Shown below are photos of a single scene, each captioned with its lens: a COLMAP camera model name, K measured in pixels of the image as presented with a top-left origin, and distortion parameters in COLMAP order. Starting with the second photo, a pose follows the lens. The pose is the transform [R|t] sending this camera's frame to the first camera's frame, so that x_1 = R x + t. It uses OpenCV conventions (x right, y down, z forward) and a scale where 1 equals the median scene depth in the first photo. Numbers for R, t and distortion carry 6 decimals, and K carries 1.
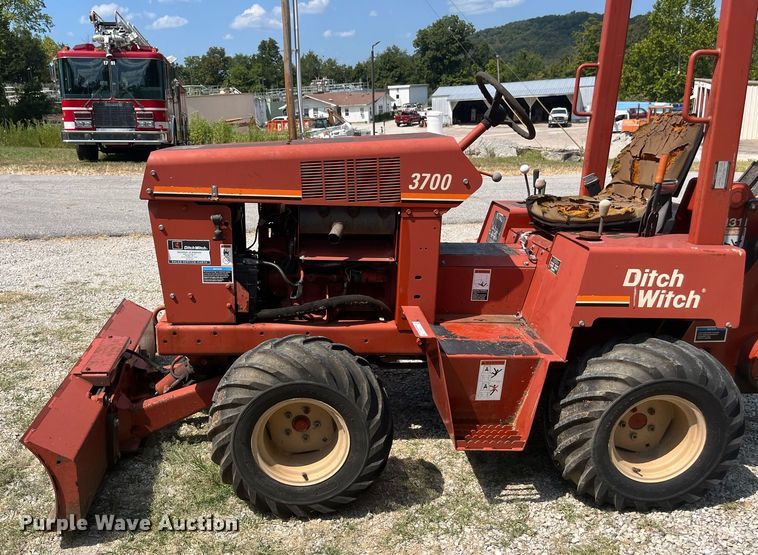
lens RADIAL K [[685.0, 0, 337.7], [0, 685.0, 315.6], [0, 0, 1]] dist [0.026398, 0.007201]
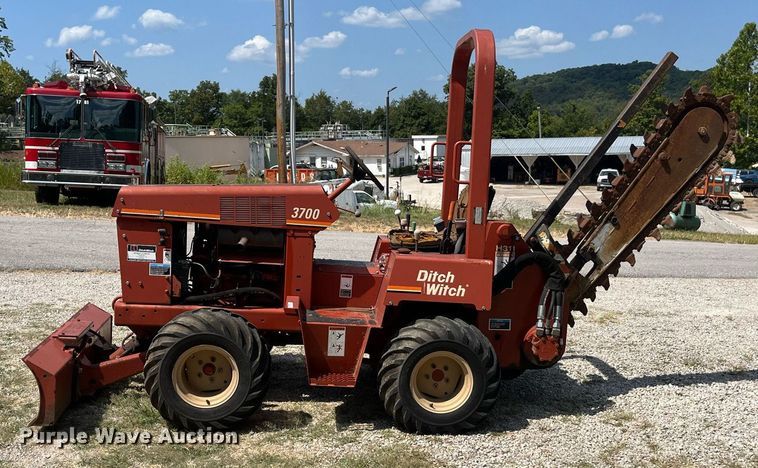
lens RADIAL K [[875.4, 0, 391.3], [0, 875.4, 257.6], [0, 0, 1]] dist [0.178076, -0.632825]
pose [[0.998387, 0.038030, 0.042162, 0.209495], [-0.029828, 0.983132, -0.180449, 0.212917], [-0.048313, 0.178901, 0.982680, -0.782057]]
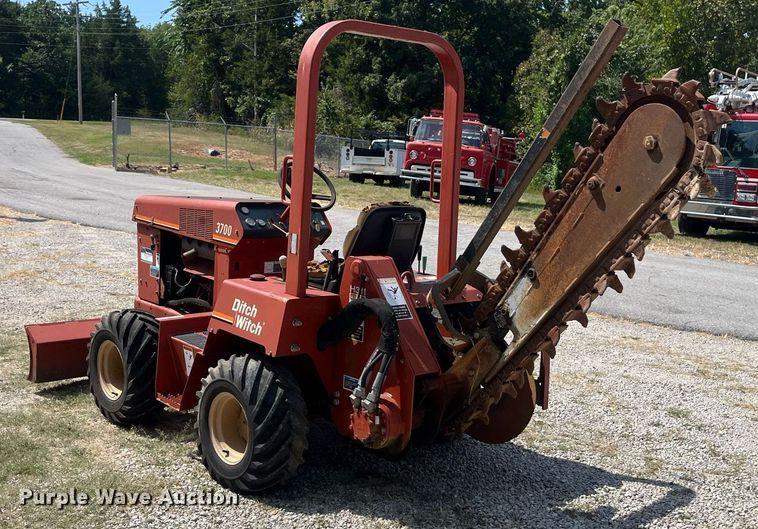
lens RADIAL K [[933.5, 0, 379.0], [0, 933.5, 264.5], [0, 0, 1]] dist [0.062370, 0.007020]
pose [[0.630004, 0.134622, -0.764835, 1.618476], [-0.278388, 0.958555, -0.060592, -0.078212], [0.724980, 0.251095, 0.641370, -0.032885]]
